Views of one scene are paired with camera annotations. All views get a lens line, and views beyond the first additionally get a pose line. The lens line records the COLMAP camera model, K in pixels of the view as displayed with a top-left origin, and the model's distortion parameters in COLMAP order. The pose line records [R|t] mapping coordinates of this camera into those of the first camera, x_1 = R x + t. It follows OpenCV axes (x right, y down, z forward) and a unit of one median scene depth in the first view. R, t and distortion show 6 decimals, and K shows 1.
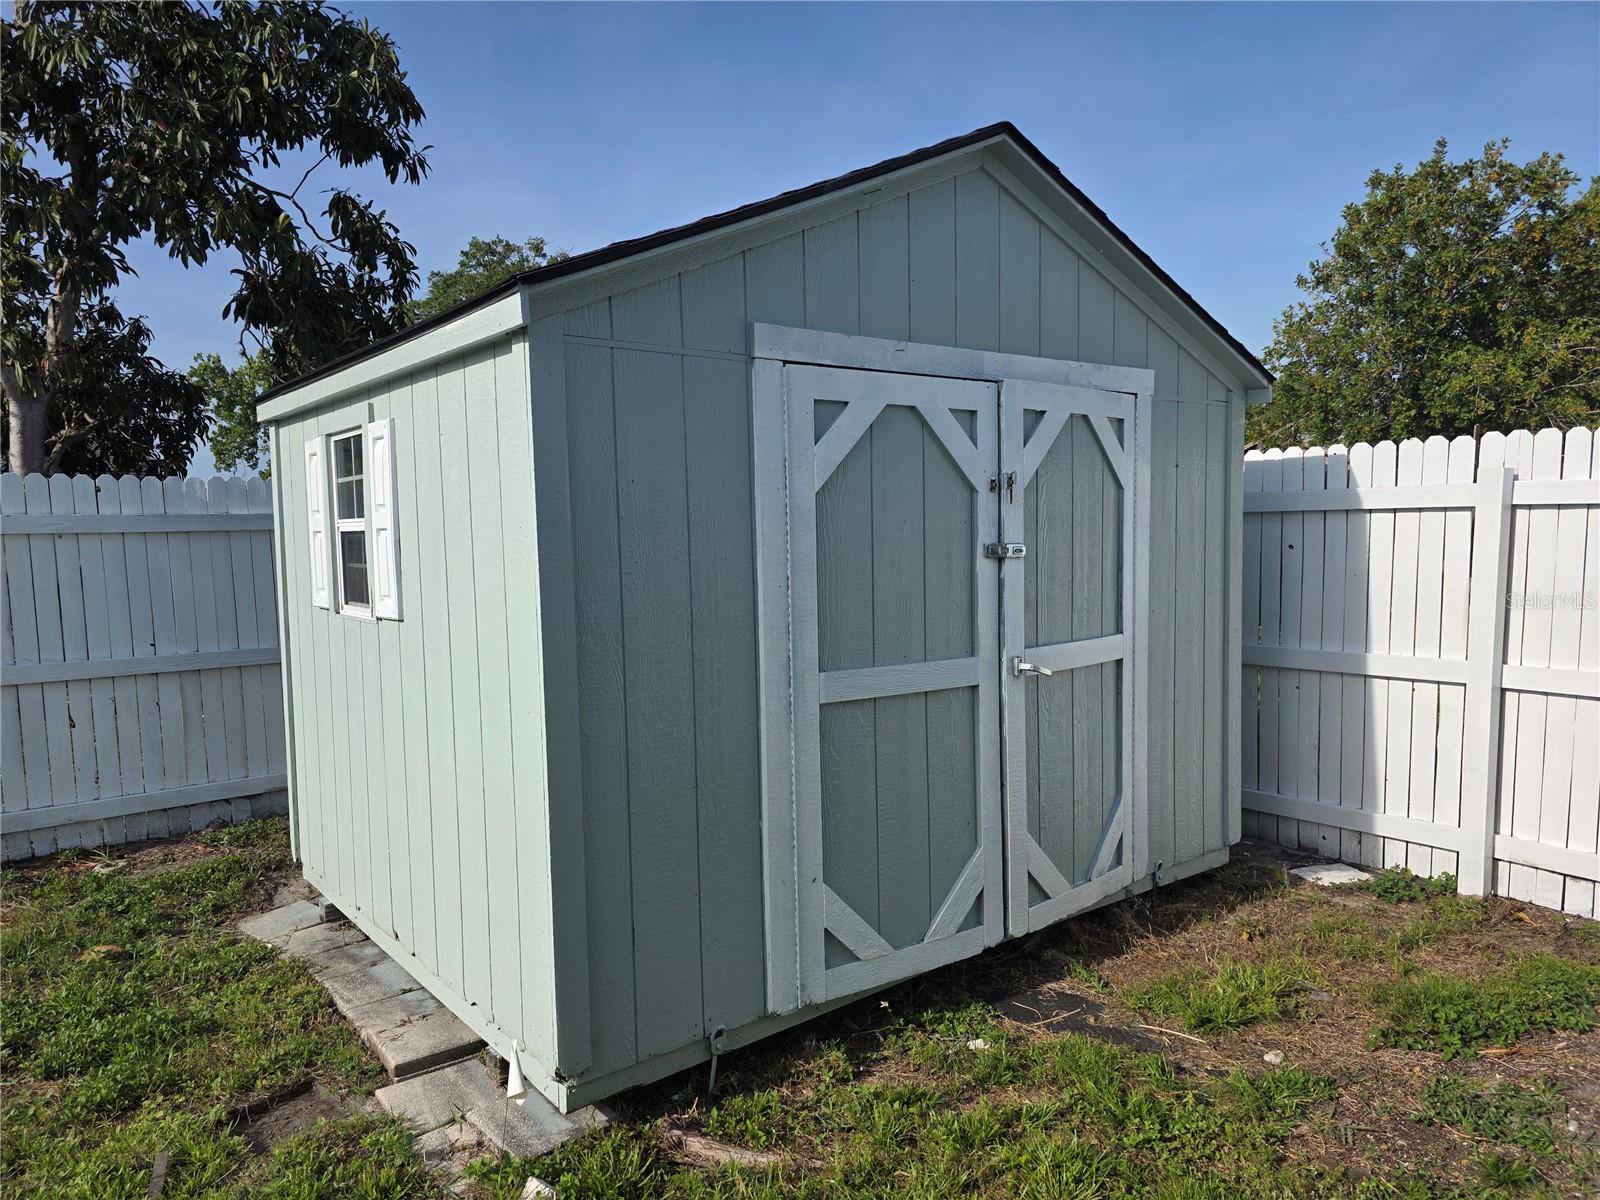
lens RADIAL K [[1080.7, 0, 807.0], [0, 1080.7, 608.3], [0, 0, 1]] dist [0.045365, -0.028373]
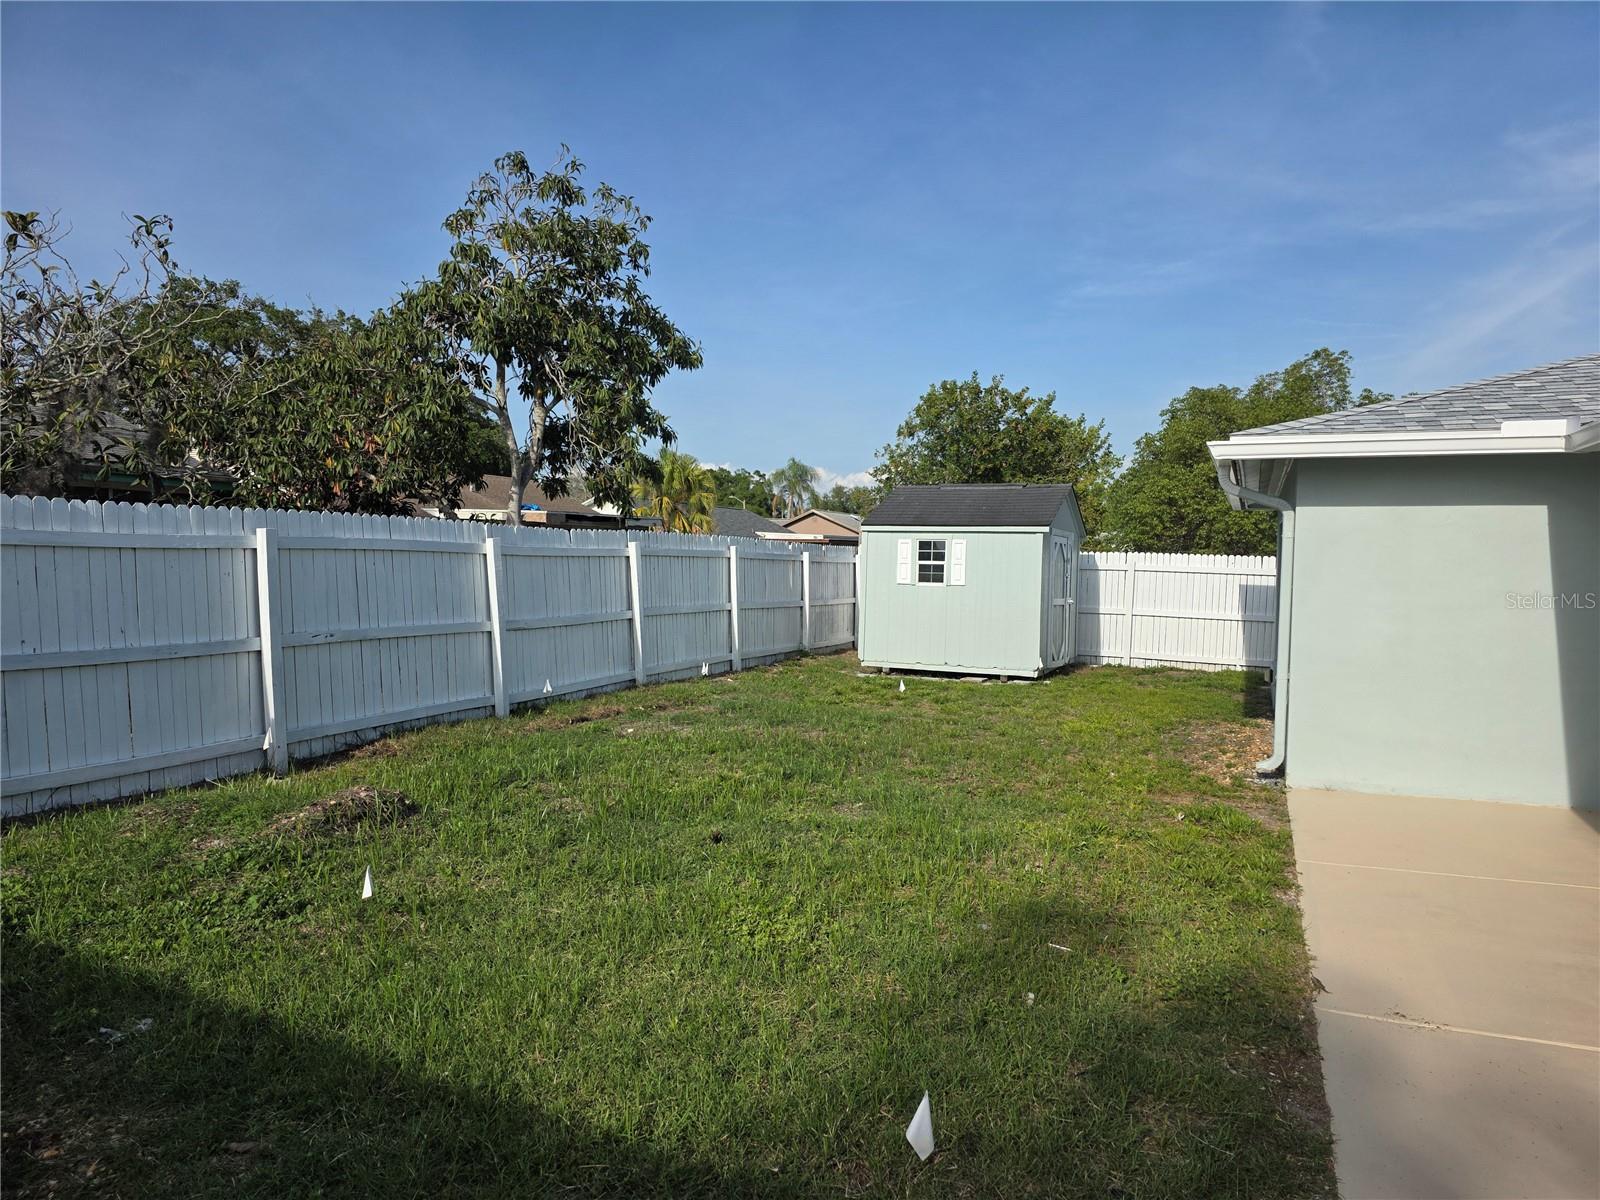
lens RADIAL K [[1080.7, 0, 802.4], [0, 1080.7, 602.5], [0, 0, 1]] dist [0.045365, -0.028373]
pose [[0.876469, 0.024940, 0.480811, -0.572130], [-0.002912, 0.998914, -0.046506, 0.052780], [-0.481449, 0.039361, 0.875590, -0.467055]]
